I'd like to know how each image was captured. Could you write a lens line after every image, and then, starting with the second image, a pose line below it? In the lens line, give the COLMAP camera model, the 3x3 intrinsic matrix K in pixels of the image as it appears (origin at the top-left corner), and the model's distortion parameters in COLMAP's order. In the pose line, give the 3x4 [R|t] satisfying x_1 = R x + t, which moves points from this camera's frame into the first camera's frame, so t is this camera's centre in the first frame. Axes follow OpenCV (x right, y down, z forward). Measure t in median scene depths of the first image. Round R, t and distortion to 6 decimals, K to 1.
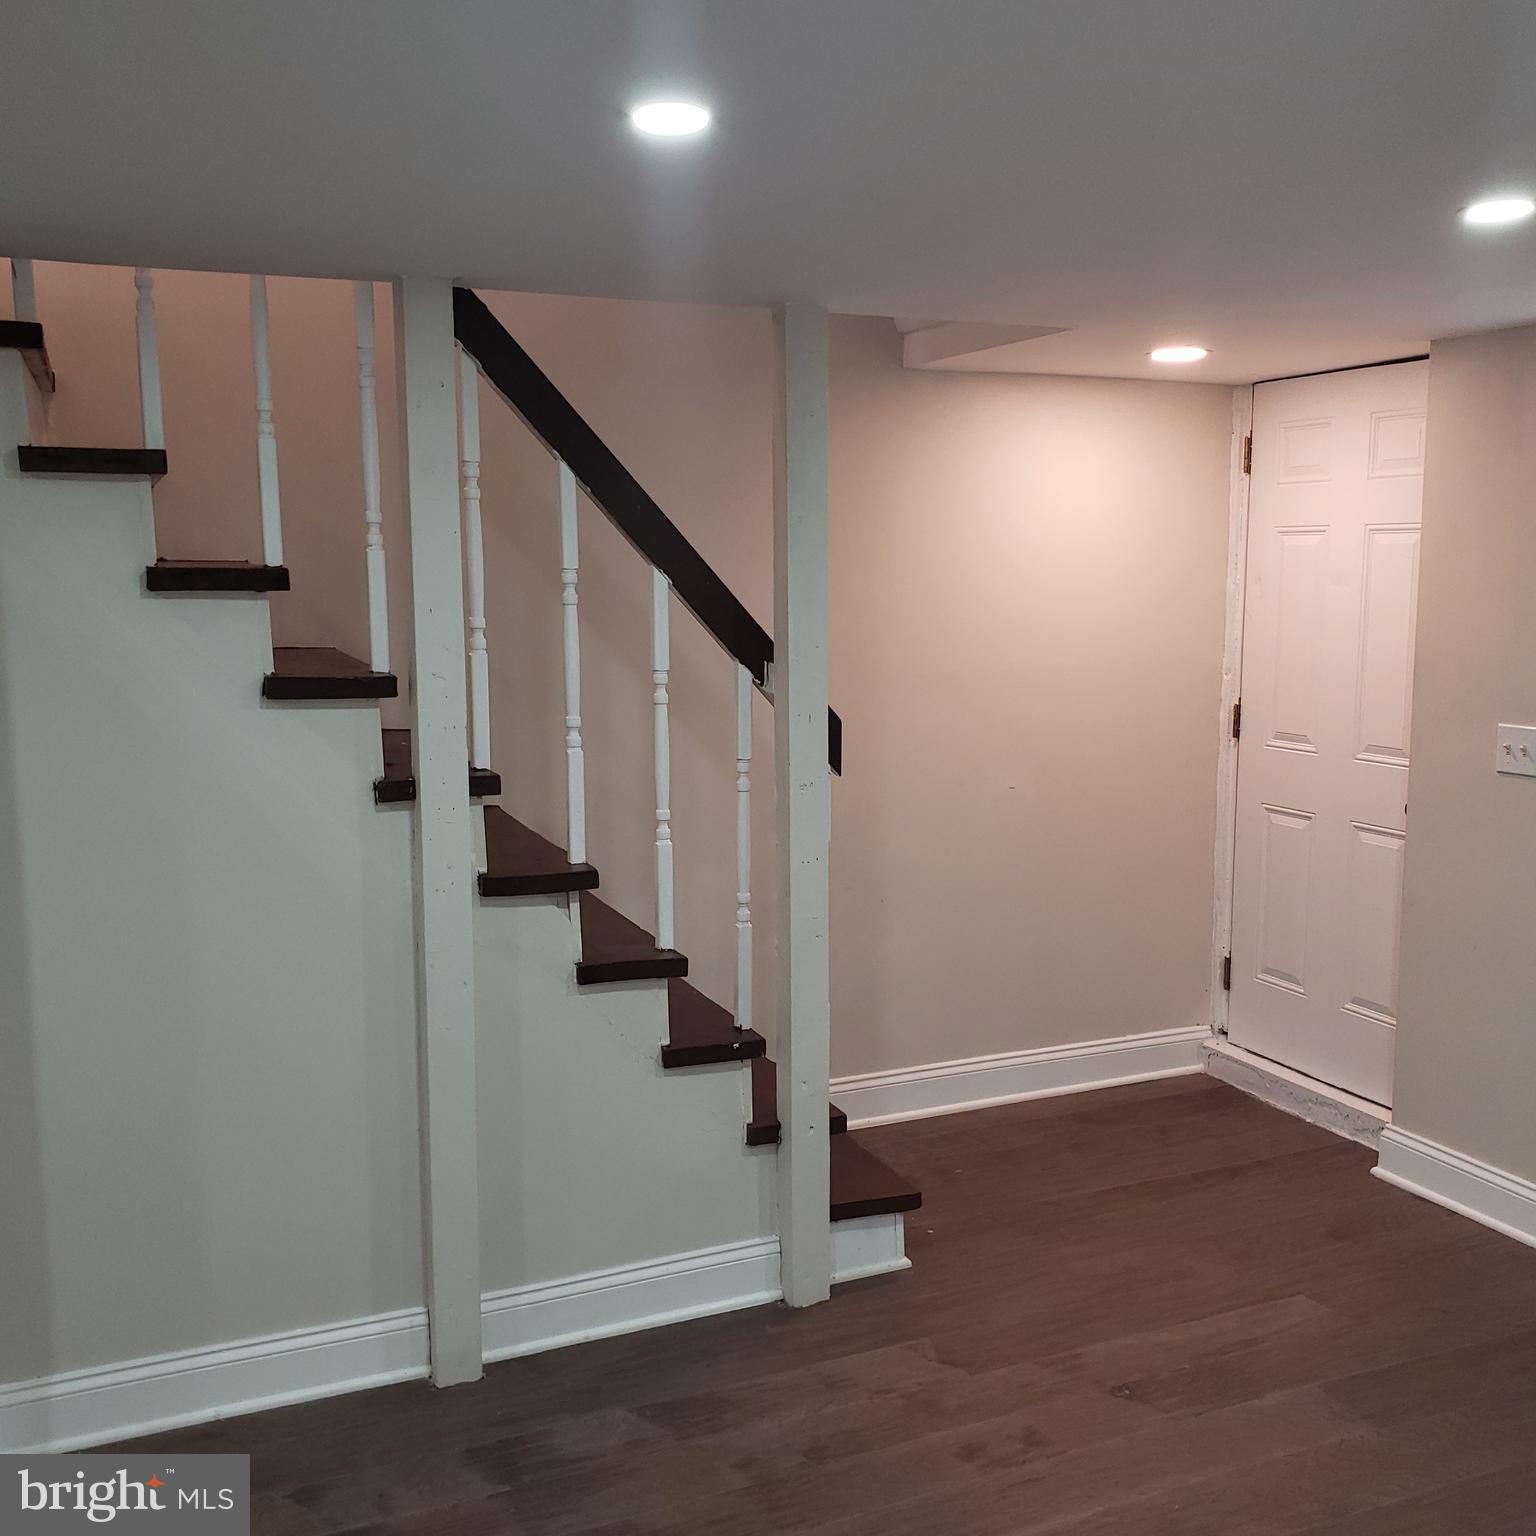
lens RADIAL K [[1591.7, 0, 764.2], [0, 1591.7, 791.3], [0, 0, 1]] dist [0.029648, -0.012709]
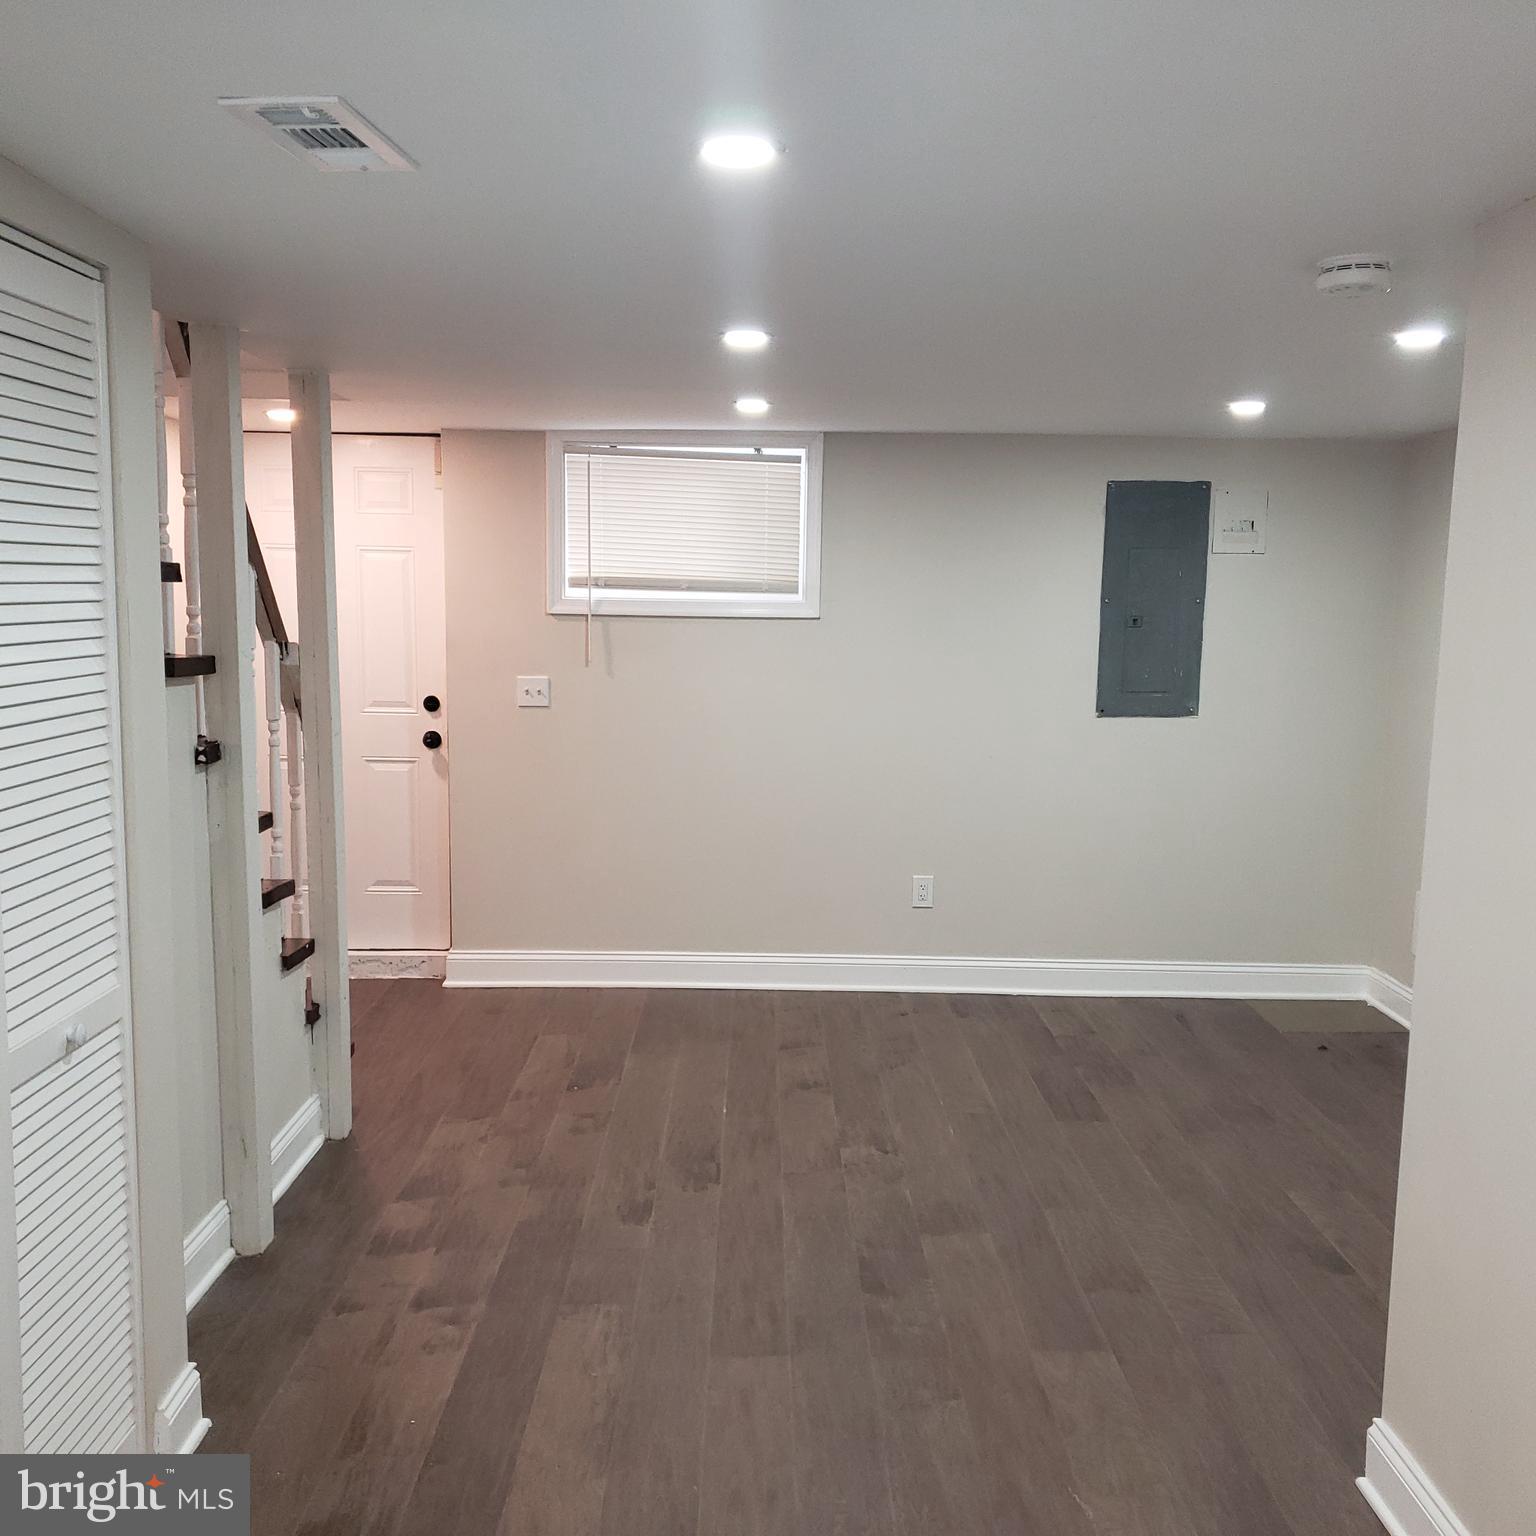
lens RADIAL K [[1591.7, 0, 764.2], [0, 1591.7, 791.3], [0, 0, 1]] dist [0.029648, -0.012709]
pose [[0.399882, -0.104584, 0.910580, -1.015633], [0.115715, 0.991280, 0.063037, 0.000402], [-0.909233, 0.080161, 0.408497, 0.133956]]
